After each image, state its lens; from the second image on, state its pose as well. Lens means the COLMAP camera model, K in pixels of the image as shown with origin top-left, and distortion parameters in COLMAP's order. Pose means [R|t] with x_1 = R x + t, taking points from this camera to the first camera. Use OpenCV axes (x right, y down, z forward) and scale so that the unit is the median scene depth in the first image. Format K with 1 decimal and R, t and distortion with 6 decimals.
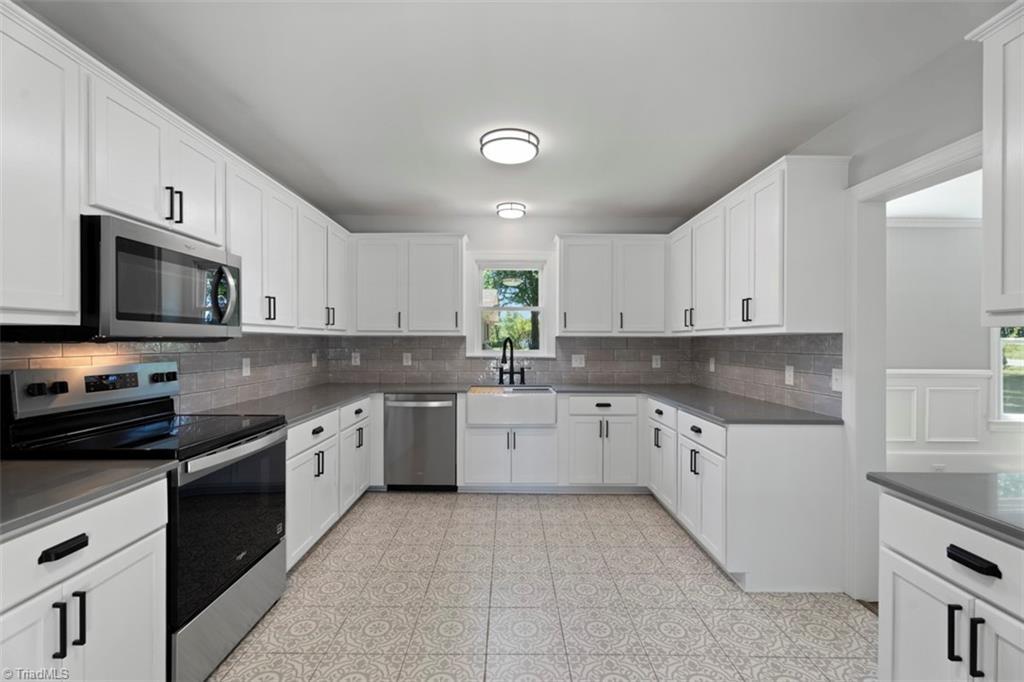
lens RADIAL K [[452.1, 0, 511.0], [0, 452.1, 342.4], [0, 0, 1]] dist [-0.005015, 0.000461]
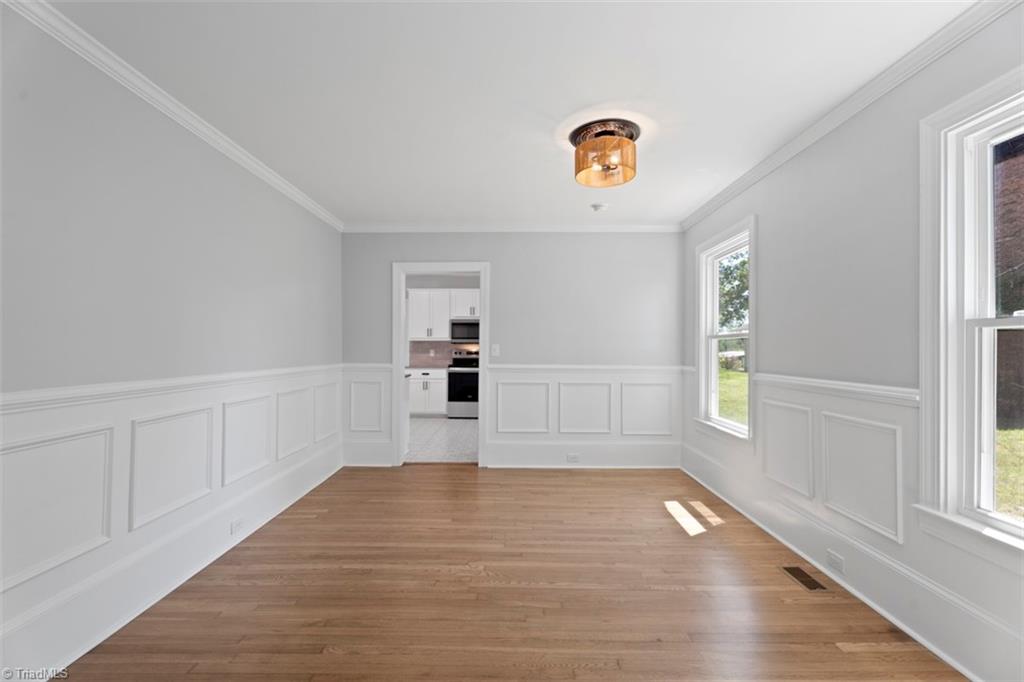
lens RADIAL K [[452.1, 0, 509.0], [0, 452.1, 341.1], [0, 0, 1]] dist [-0.005015, 0.000461]
pose [[-0.020376, -0.010046, -0.999742, 1.821637], [-0.016900, 0.999810, -0.009702, 0.003451], [0.999650, 0.016698, -0.020542, 0.754340]]
